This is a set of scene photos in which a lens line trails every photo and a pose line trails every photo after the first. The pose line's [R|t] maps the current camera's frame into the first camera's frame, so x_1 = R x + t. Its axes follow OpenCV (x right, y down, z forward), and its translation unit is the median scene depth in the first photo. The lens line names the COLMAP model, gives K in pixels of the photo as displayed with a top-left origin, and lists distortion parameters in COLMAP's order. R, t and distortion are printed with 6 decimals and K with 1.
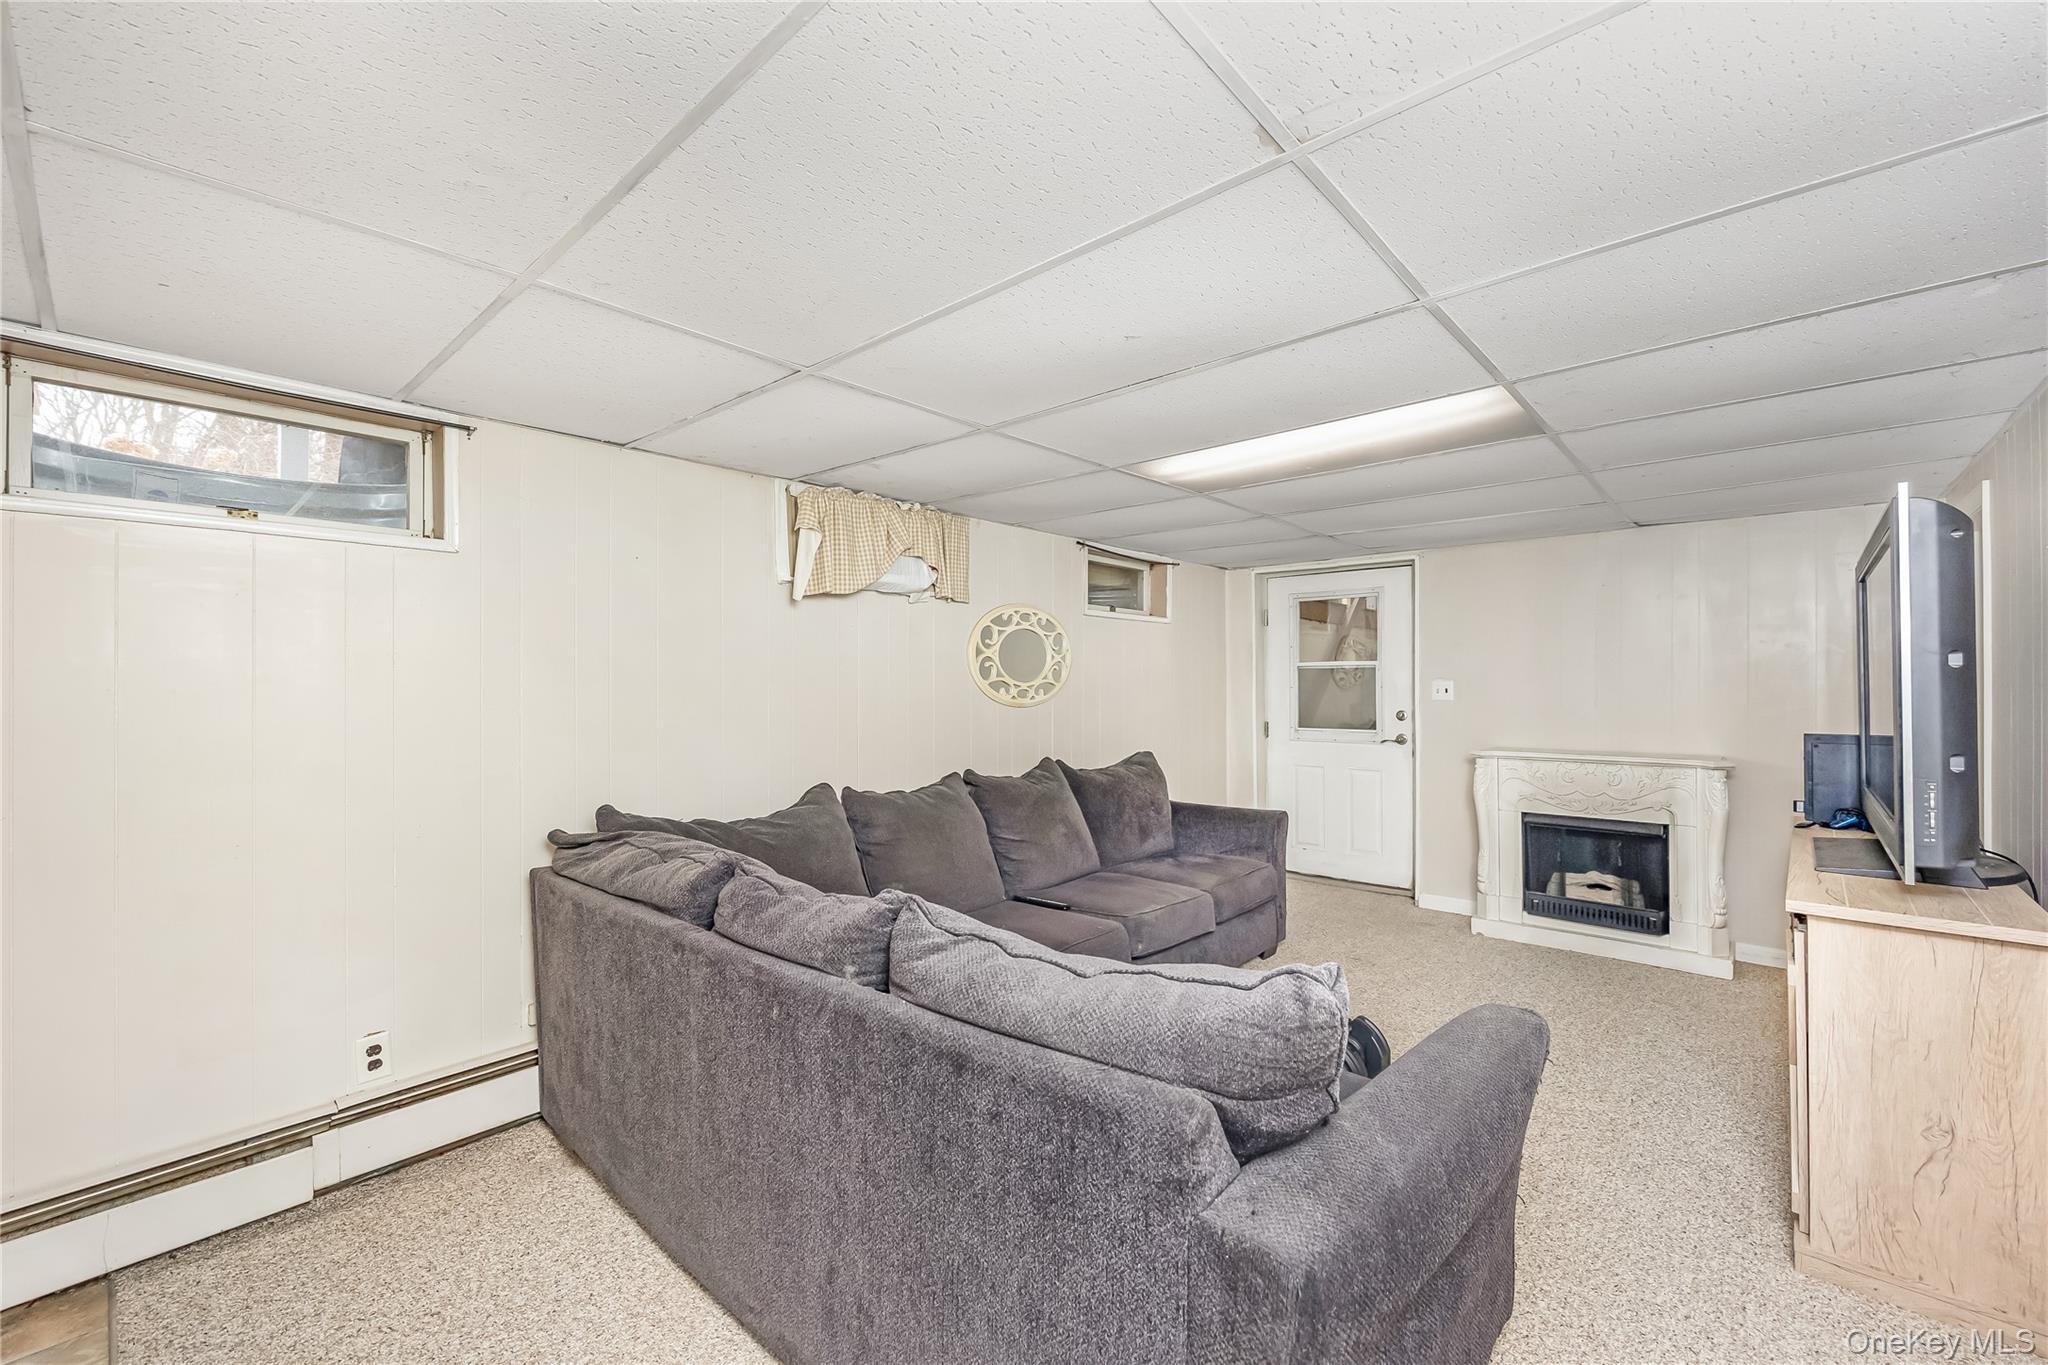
lens RADIAL K [[835.5, 0, 1030.6], [0, 835.5, 687.2], [0, 0, 1]] dist [-0.003989, 0.000512]
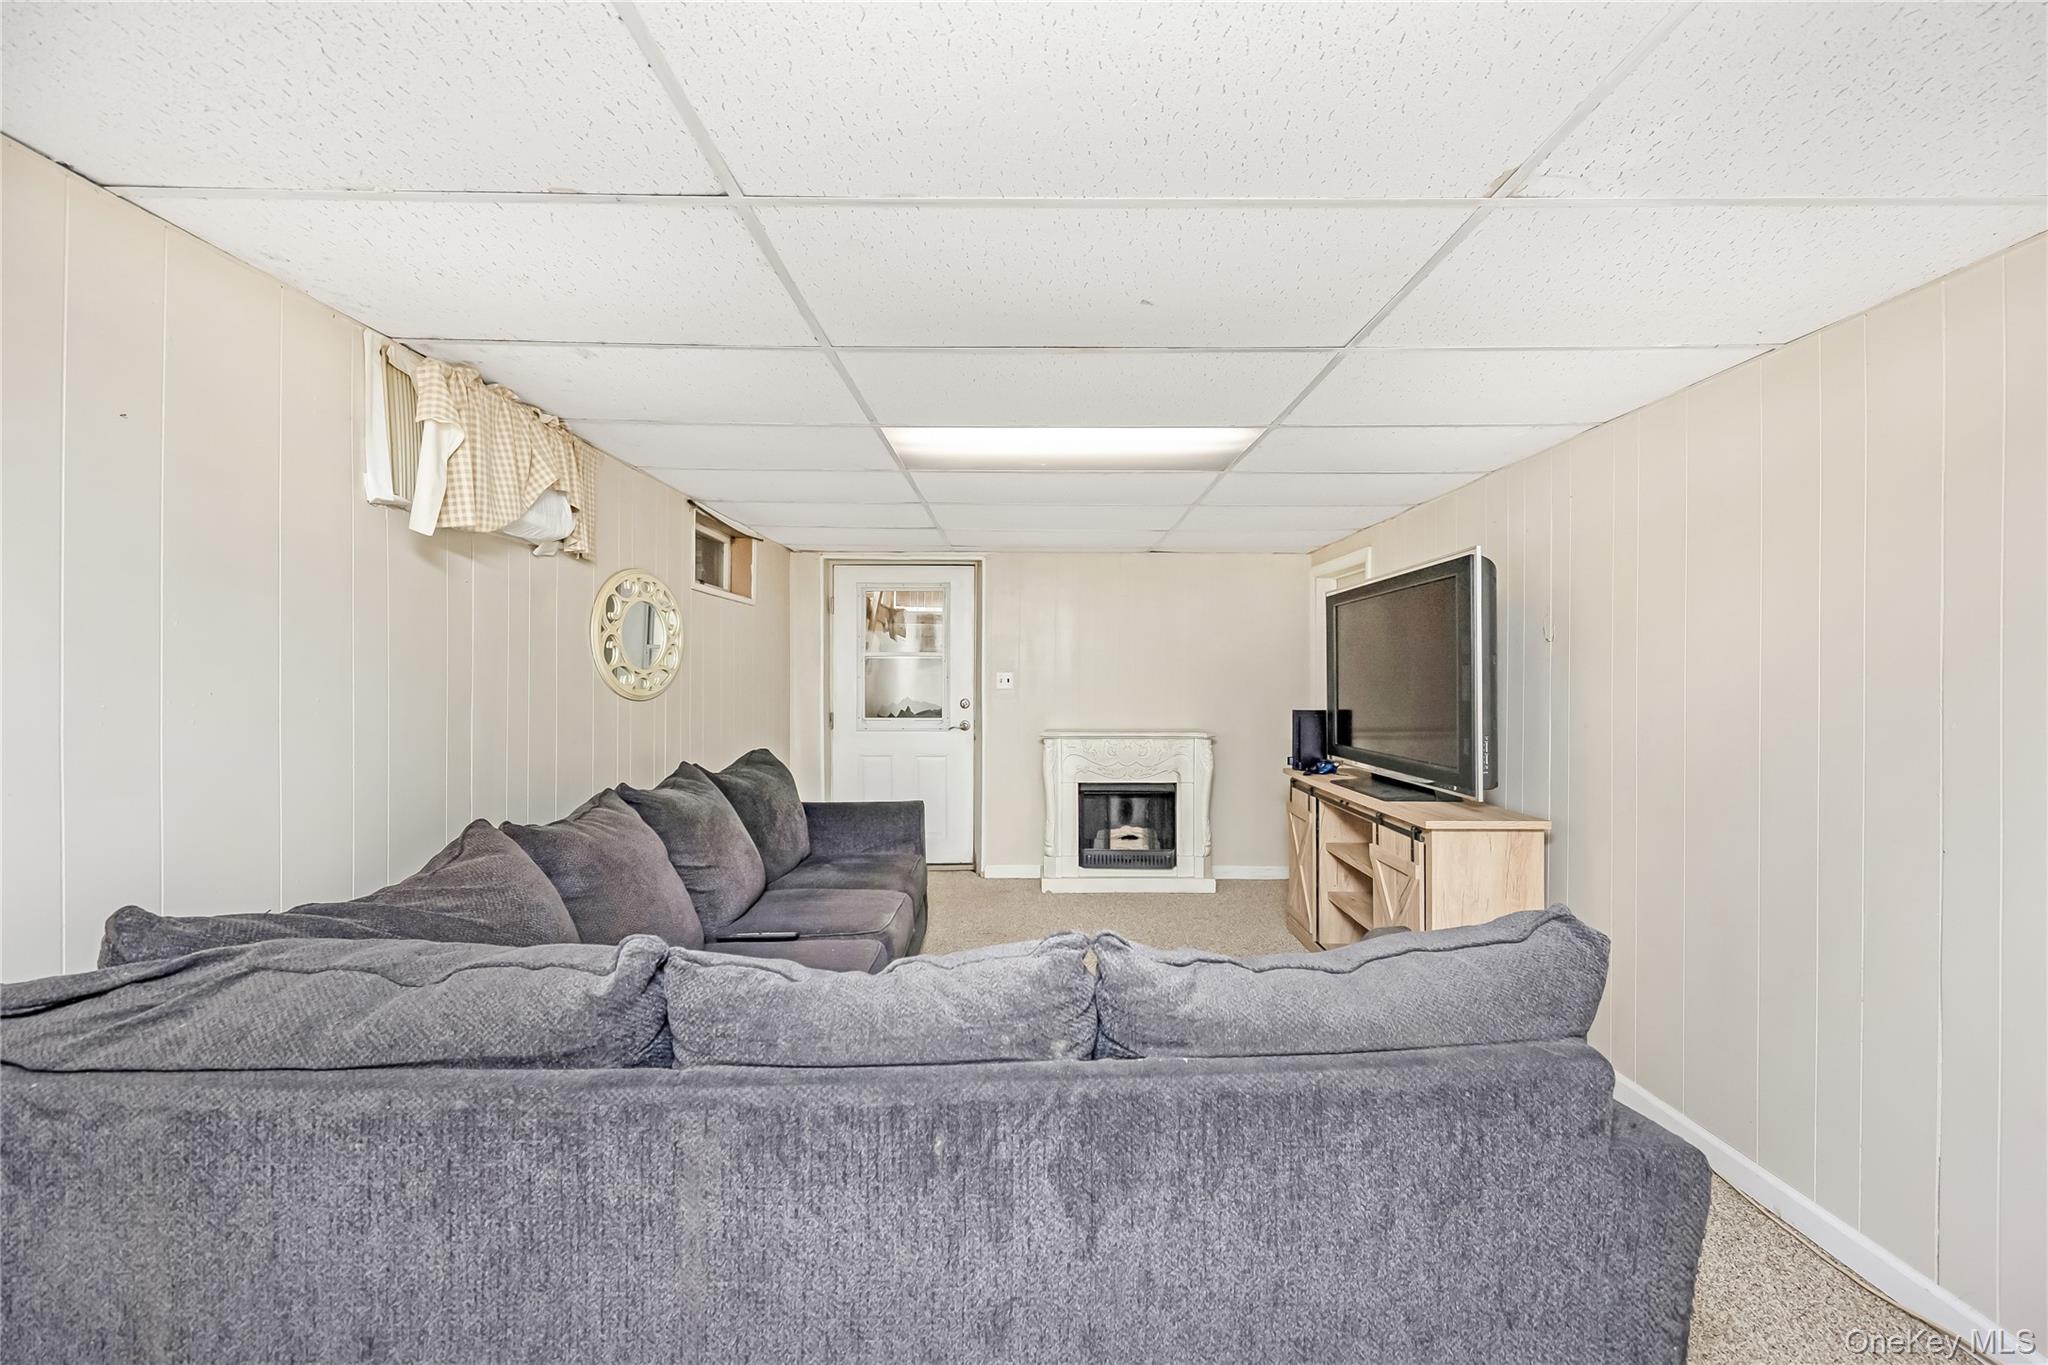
lens RADIAL K [[835.5, 0, 1026.7], [0, 835.5, 674.5], [0, 0, 1]] dist [-0.003989, 0.000512]
pose [[0.744766, 0.006731, 0.667292, -0.276713], [-0.002336, 0.999969, -0.007480, 0.004933], [-0.667322, 0.004013, 0.744758, 0.174718]]
